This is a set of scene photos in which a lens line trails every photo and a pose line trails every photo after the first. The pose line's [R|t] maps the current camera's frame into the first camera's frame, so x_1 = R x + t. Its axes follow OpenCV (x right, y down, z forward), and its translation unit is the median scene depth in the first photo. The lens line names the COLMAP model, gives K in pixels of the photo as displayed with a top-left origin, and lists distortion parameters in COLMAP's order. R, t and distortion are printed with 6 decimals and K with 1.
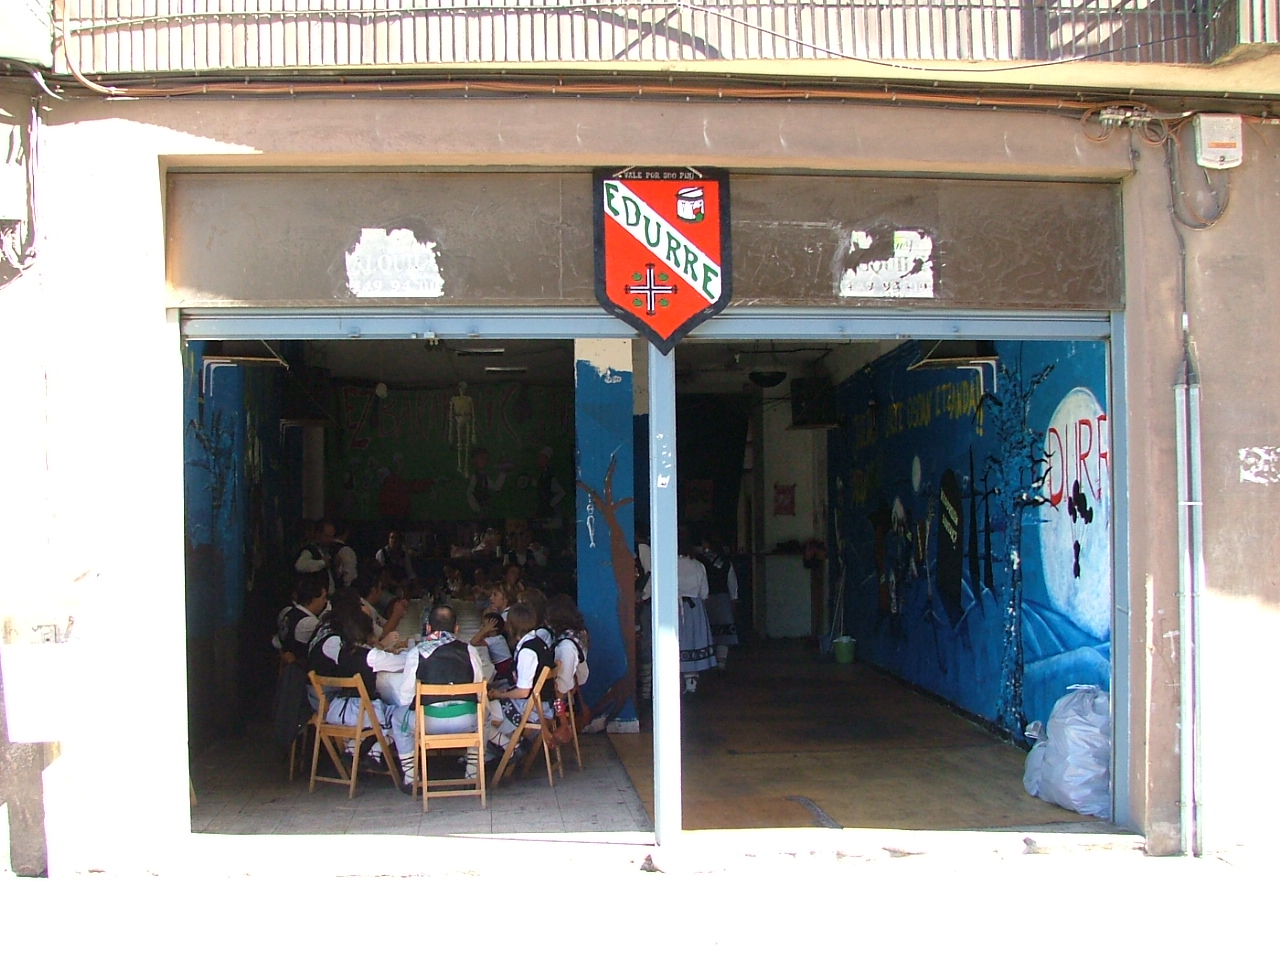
lens RADIAL K [[1426.9, 0, 636.6], [0, 1426.9, 481.0], [0, 0, 1]] dist [-0.126313, 0.000000]
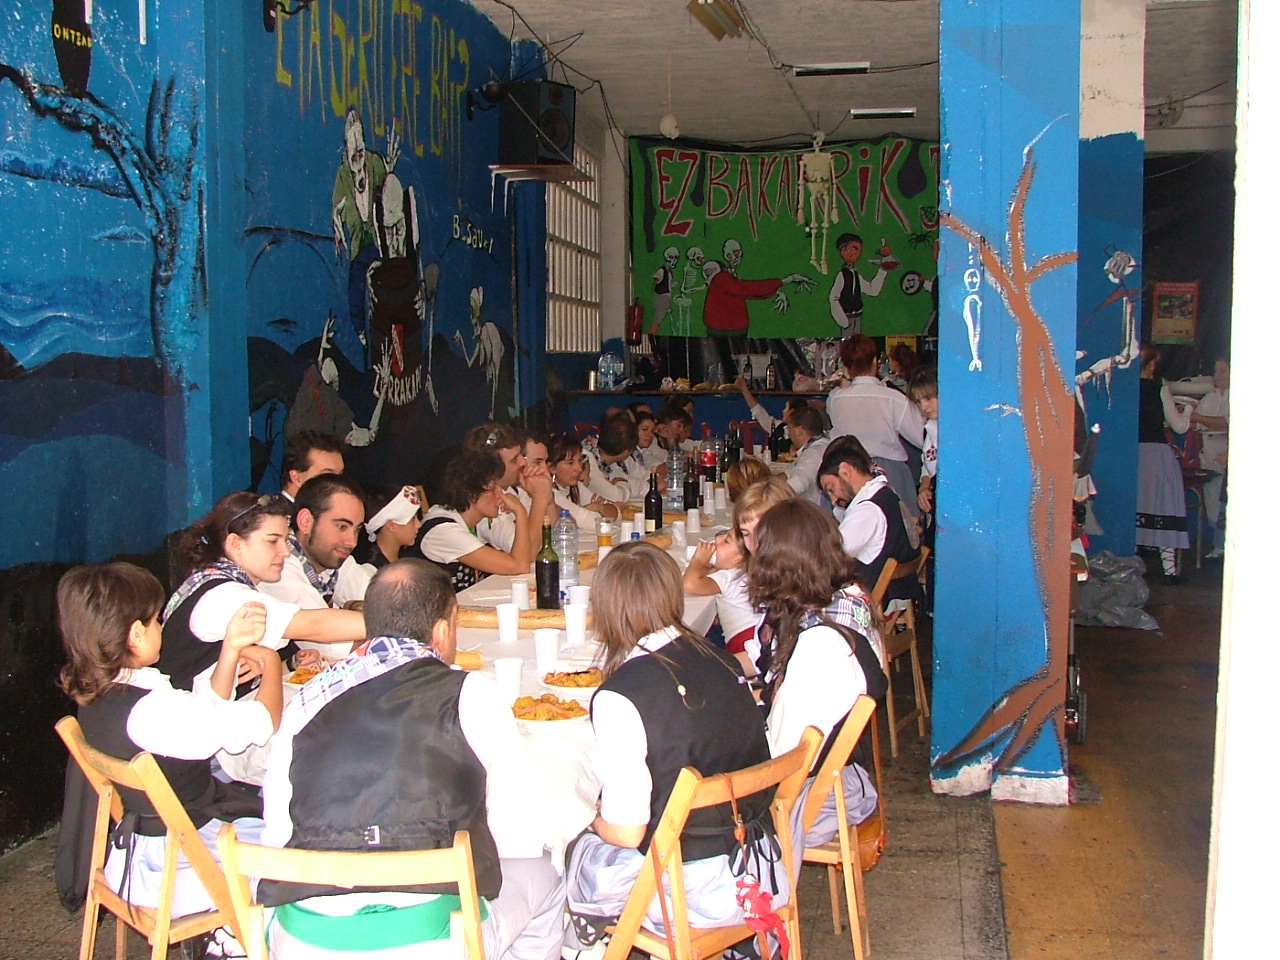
lens RADIAL K [[1426.9, 0, 638.2], [0, 1426.9, 480.4], [0, 0, 1]] dist [-0.126313, 0.000000]
pose [[0.954623, 0.034189, -0.295850, -0.000162], [0.000465, 0.993216, 0.116281, 0.016605], [0.297818, -0.111142, 0.948131, 0.320059]]
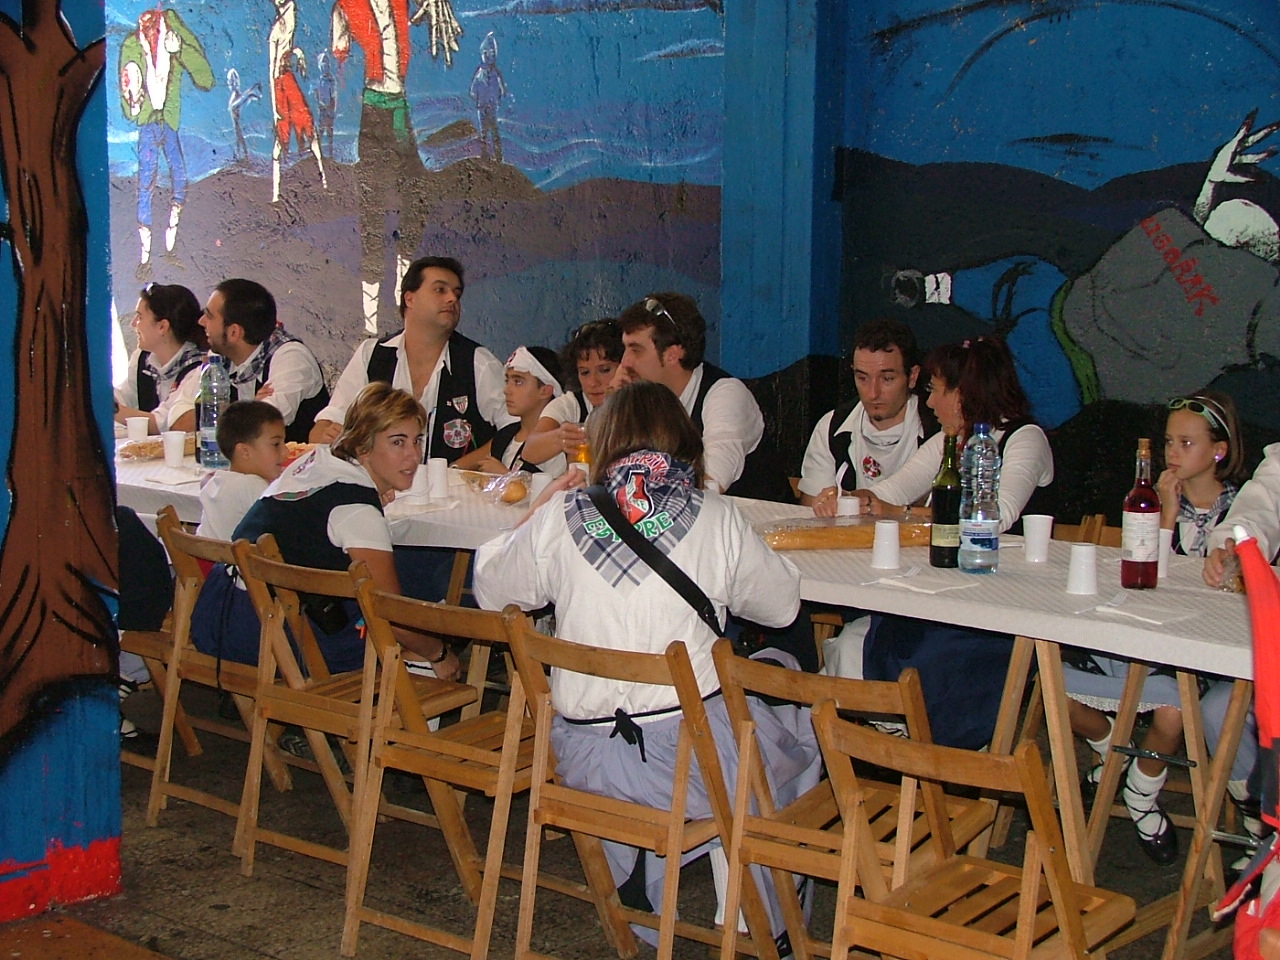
lens RADIAL K [[2319.9, 0, 639.2], [0, 2319.9, 481.2], [0, 0, 1]] dist [-0.004441, 0.000000]
pose [[-0.753213, 0.072807, -0.653736, 0.106104], [0.001728, 0.994071, 0.108719, 0.032240], [0.657775, 0.080759, -0.748873, 0.866288]]
